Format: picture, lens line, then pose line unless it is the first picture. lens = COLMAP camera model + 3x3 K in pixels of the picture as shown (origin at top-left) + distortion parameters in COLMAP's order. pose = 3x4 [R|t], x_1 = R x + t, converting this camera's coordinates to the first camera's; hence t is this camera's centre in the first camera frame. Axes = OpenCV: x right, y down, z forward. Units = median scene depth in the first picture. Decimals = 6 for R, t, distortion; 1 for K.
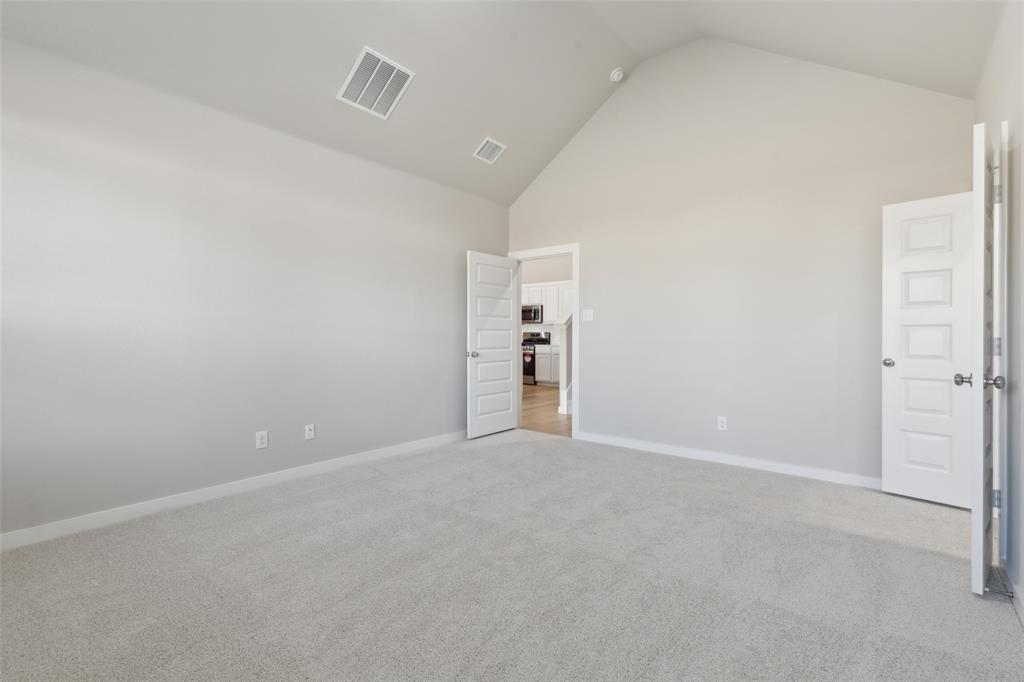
lens RADIAL K [[459.4, 0, 512.6], [0, 459.4, 338.3], [0, 0, 1]] dist [0.005756, -0.000143]
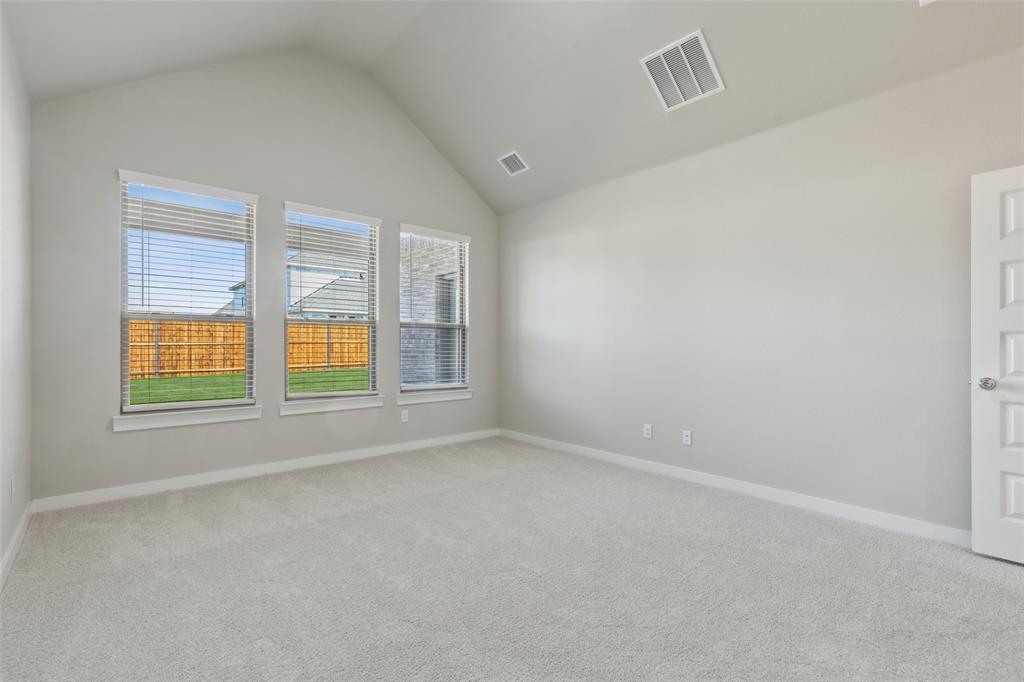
lens RADIAL K [[459.4, 0, 503.5], [0, 459.4, 337.8], [0, 0, 1]] dist [0.005756, -0.000143]
pose [[-0.154168, -0.006004, -0.988026, 0.635019], [-0.008344, 0.999954, -0.004775, -0.010650], [0.988009, 0.007508, -0.154211, 0.749869]]
